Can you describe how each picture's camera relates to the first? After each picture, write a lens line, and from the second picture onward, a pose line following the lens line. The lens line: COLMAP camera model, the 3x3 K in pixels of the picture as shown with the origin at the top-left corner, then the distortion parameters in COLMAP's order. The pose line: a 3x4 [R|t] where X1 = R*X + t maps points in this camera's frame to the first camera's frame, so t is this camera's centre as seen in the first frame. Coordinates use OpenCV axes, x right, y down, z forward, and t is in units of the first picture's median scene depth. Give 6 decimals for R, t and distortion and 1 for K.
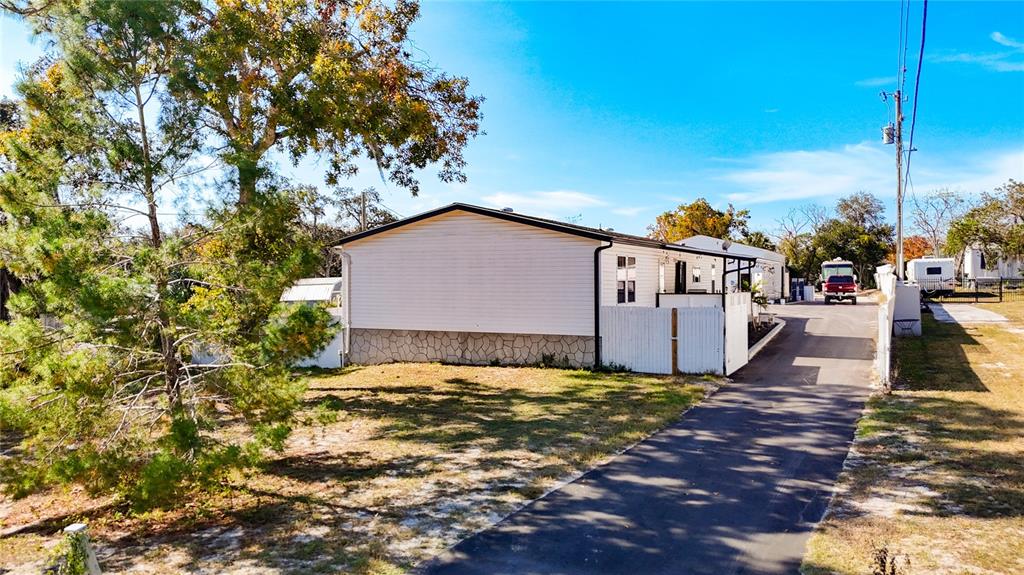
lens RADIAL K [[775.2, 0, 512.0], [0, 775.2, 287.5], [0, 0, 1]] dist [0.011001, -0.001593]
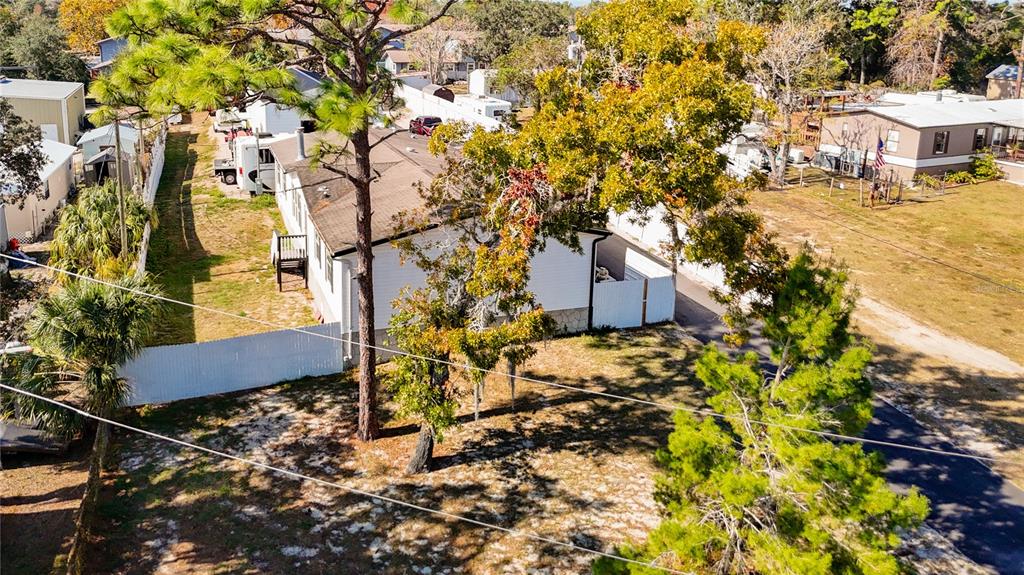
lens RADIAL K [[814.9, 0, 482.1], [0, 814.9, 163.8], [0, 0, 1]] dist [0.018167, 0.004147]
pose [[0.706879, -0.114591, 0.697991, -0.916241], [-0.018274, 0.983502, 0.179970, -0.401944], [-0.707098, -0.139972, 0.693123, 0.233973]]
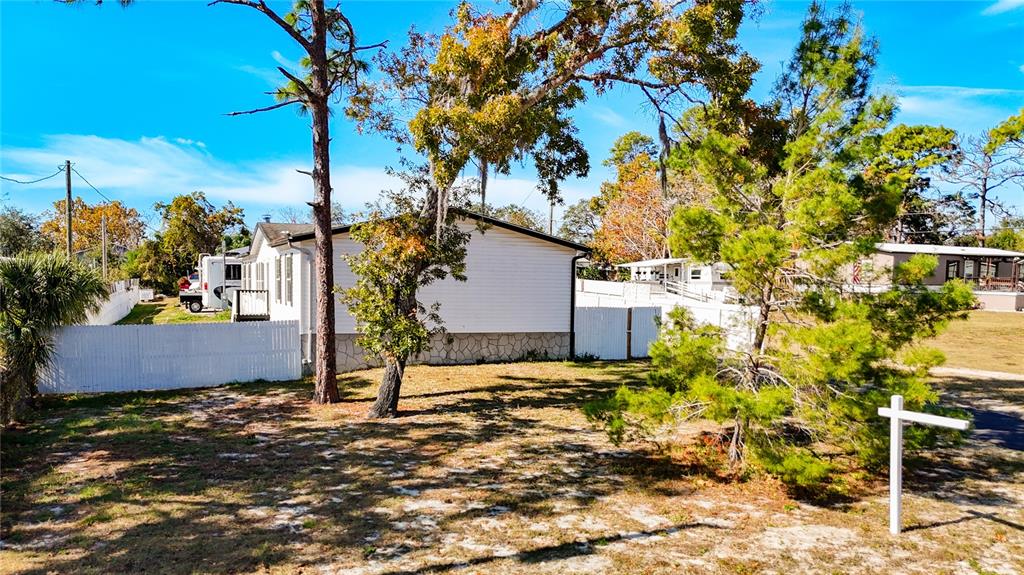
lens RADIAL K [[790.8, 0, 497.6], [0, 790.8, 350.8], [0, 0, 1]] dist [0.001635, -0.000992]
pose [[0.671653, -0.049795, 0.739191, -0.857521], [-0.011527, 0.996916, 0.077630, -0.001101], [-0.740776, -0.060661, 0.669007, 0.274610]]
